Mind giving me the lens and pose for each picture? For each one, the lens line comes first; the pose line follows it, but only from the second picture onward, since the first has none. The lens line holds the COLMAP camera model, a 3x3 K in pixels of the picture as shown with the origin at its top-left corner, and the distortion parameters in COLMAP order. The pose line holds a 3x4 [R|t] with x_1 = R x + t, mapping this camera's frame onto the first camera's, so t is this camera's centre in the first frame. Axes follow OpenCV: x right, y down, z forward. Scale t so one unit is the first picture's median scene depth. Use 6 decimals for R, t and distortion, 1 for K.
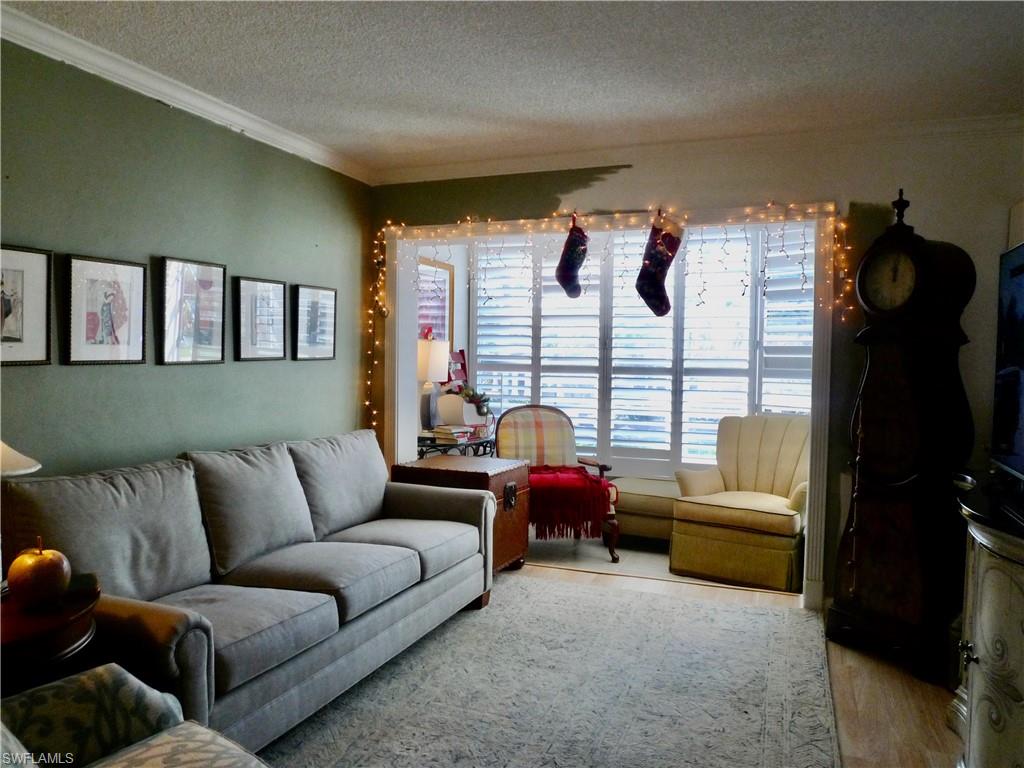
lens RADIAL K [[746.5, 0, 512.0], [0, 746.5, 384.0], [0, 0, 1]] dist [-0.002989, -0.001397]
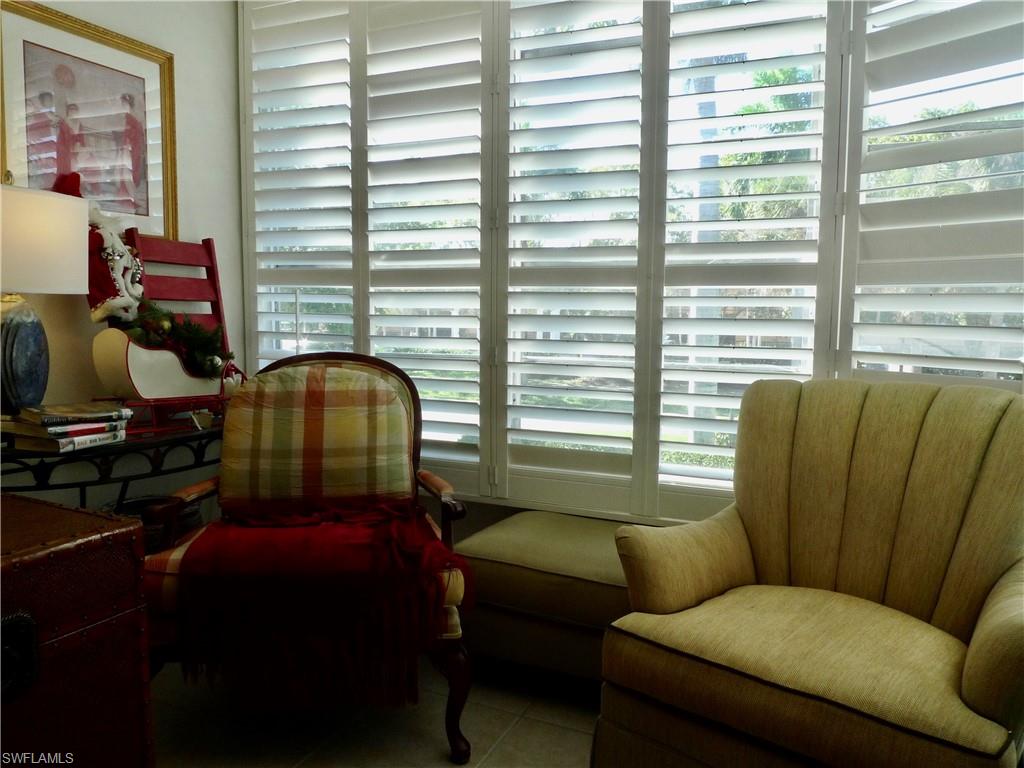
lens RADIAL K [[746.5, 0, 512.0], [0, 746.5, 384.0], [0, 0, 1]] dist [-0.002989, -0.001397]
pose [[0.998258, -0.000510, -0.058998, 0.169024], [0.003991, 0.998257, 0.058888, 0.020669], [0.058865, -0.059021, 0.996520, 0.565916]]
